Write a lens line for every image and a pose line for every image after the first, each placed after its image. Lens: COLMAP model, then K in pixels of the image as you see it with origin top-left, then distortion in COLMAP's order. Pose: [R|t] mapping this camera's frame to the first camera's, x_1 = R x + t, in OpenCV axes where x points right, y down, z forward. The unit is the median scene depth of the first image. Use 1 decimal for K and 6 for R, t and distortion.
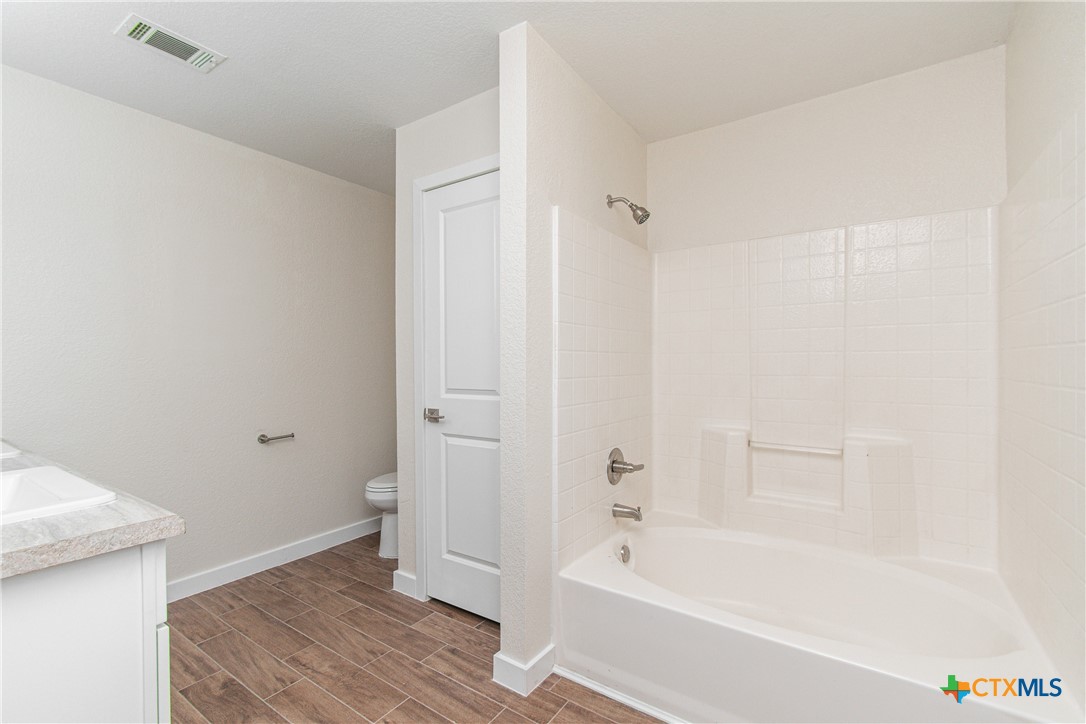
lens RADIAL K [[477.5, 0, 544.0], [0, 477.5, 361.2], [0, 0, 1]] dist [0.001607, -0.001544]
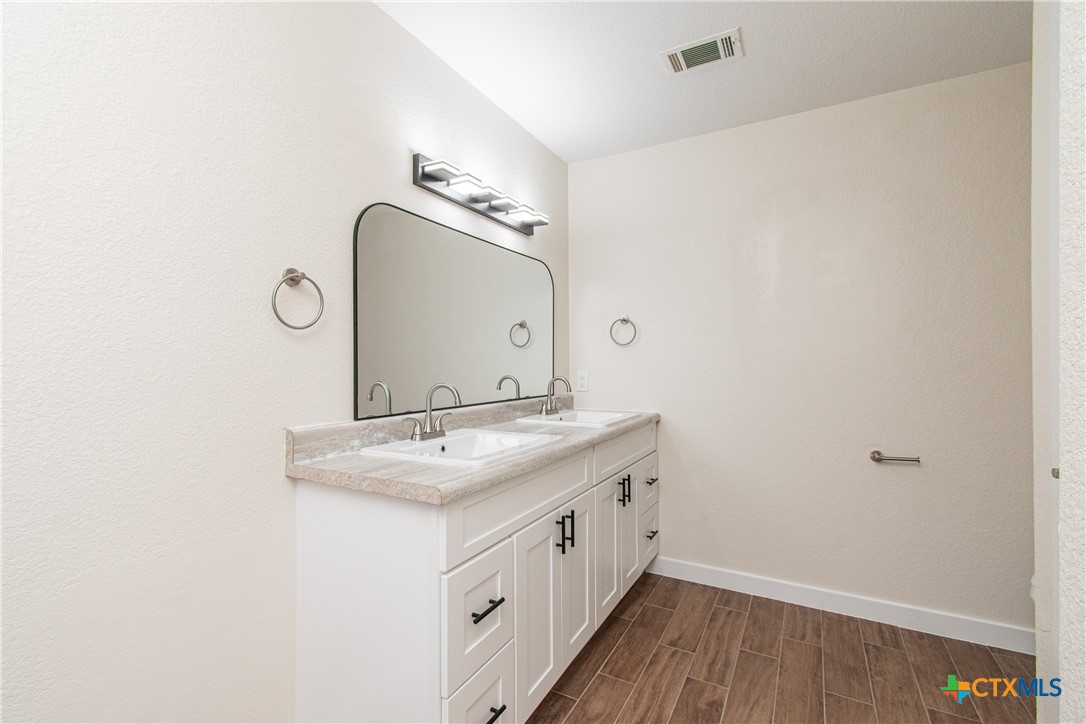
lens RADIAL K [[477.5, 0, 544.0], [0, 477.5, 361.2], [0, 0, 1]] dist [0.001607, -0.001544]
pose [[0.098841, 0.003945, -0.995095, 0.172088], [0.002973, 0.999987, 0.004260, -0.001318], [0.995099, -0.003379, 0.098828, 0.426185]]
